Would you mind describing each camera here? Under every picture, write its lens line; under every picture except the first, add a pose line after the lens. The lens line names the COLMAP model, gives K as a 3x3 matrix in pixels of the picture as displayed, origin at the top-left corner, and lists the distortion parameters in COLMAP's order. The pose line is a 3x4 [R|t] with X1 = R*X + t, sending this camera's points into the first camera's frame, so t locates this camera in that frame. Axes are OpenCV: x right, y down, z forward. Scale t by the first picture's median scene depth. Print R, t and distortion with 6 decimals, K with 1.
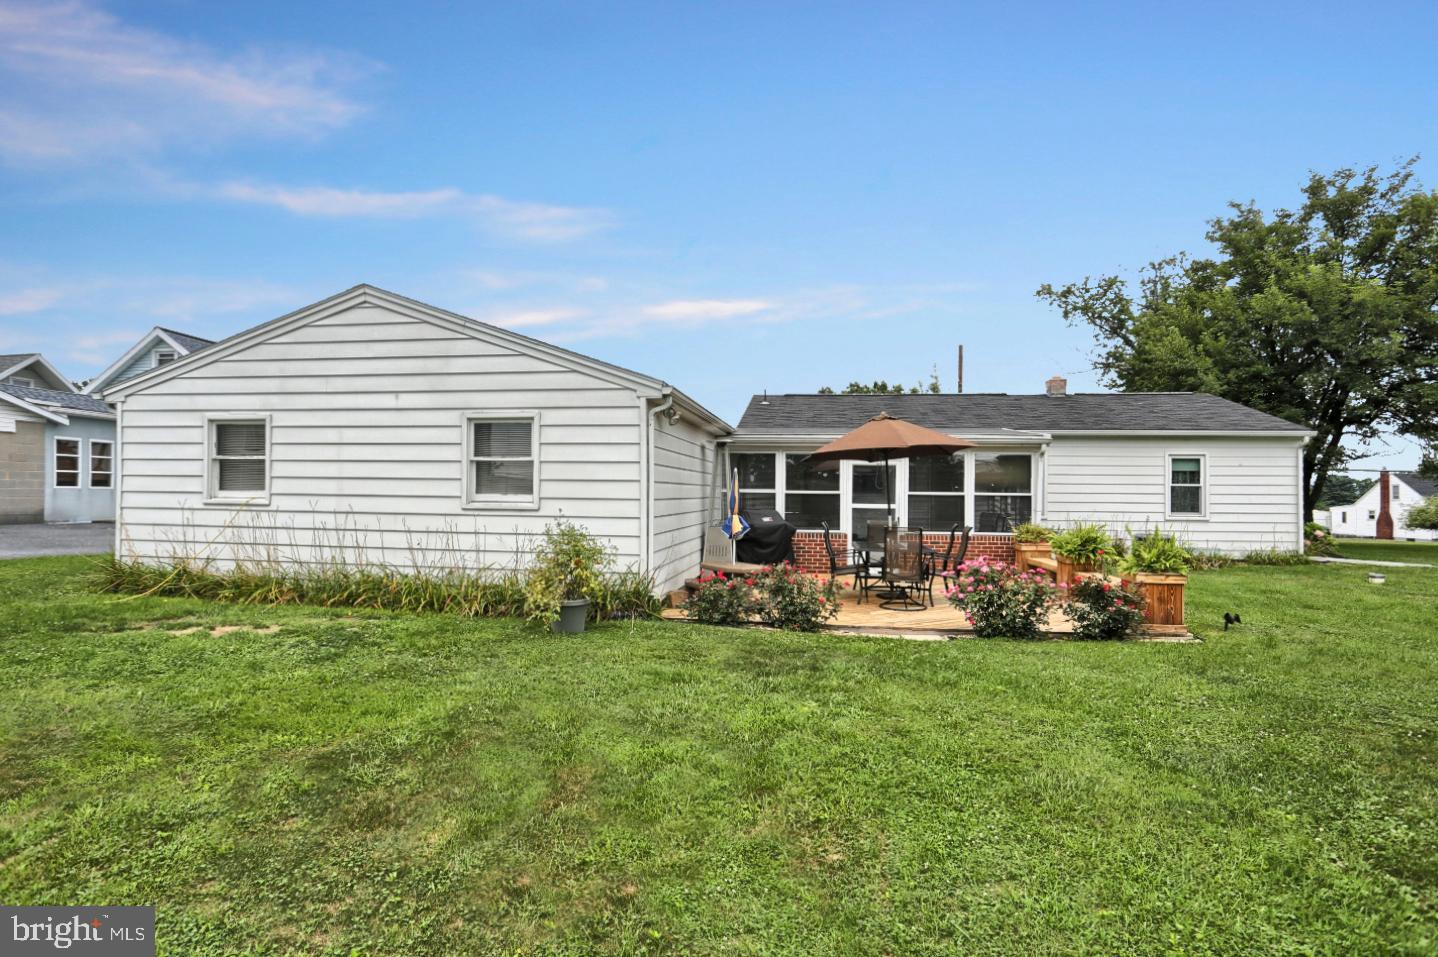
lens RADIAL K [[752.6, 0, 719.0], [0, 752.6, 478.5], [0, 0, 1]] dist [0.022217, 0.000904]
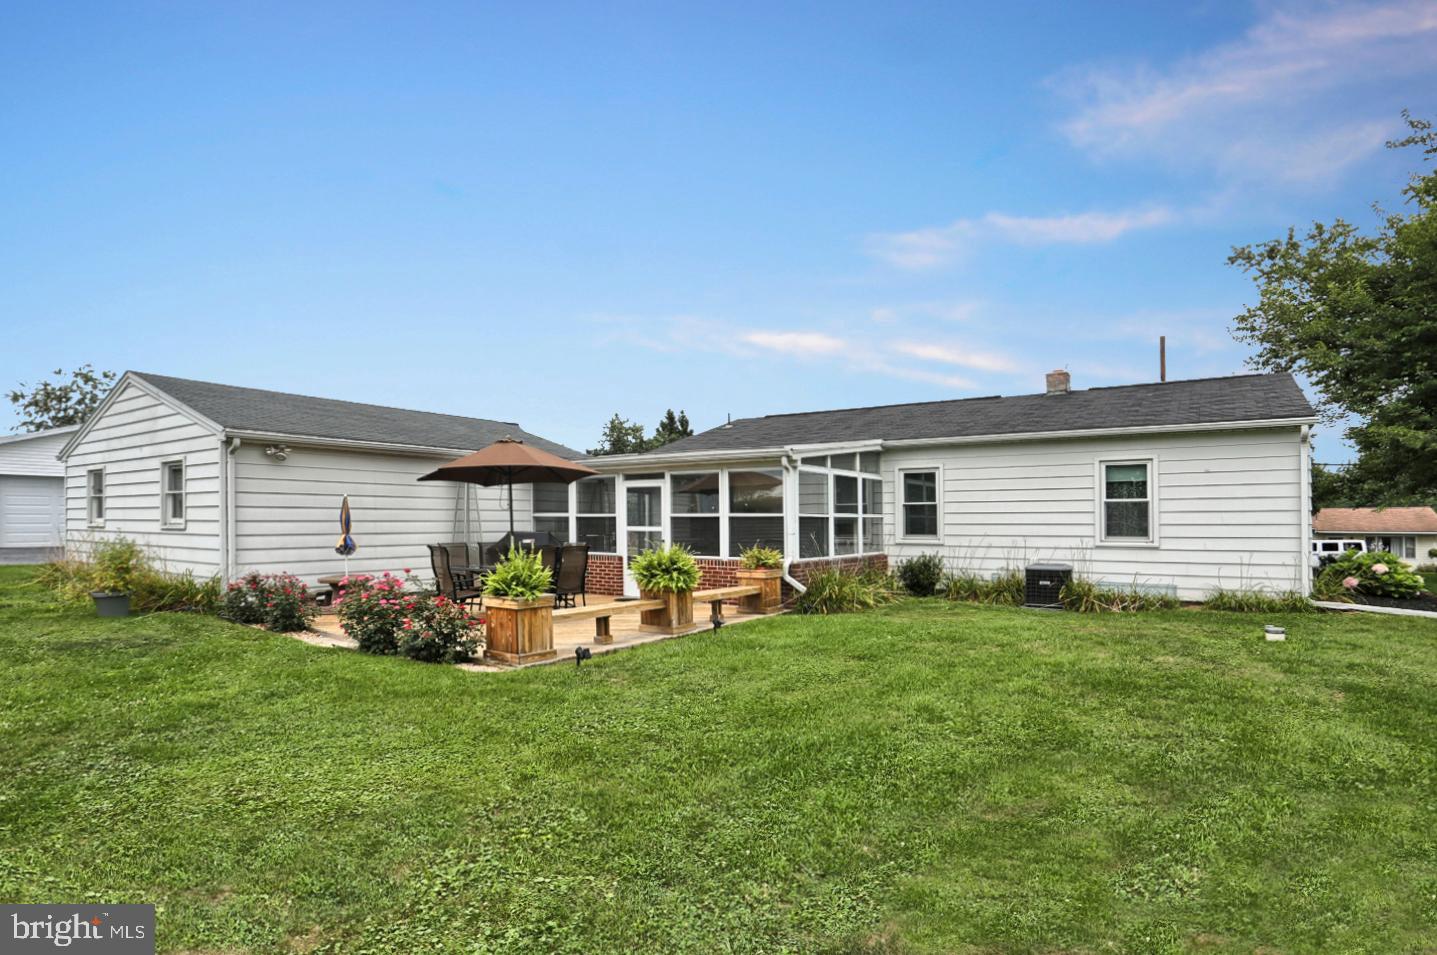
lens RADIAL K [[743.3, 0, 718.5], [0, 743.3, 477.5], [0, 0, 1]] dist [-0.043560, 0.037514]
pose [[0.878995, -0.037324, -0.475367, 0.618712], [0.016921, 0.998745, -0.047129, 0.014071], [0.476530, 0.033382, 0.878524, 0.170512]]
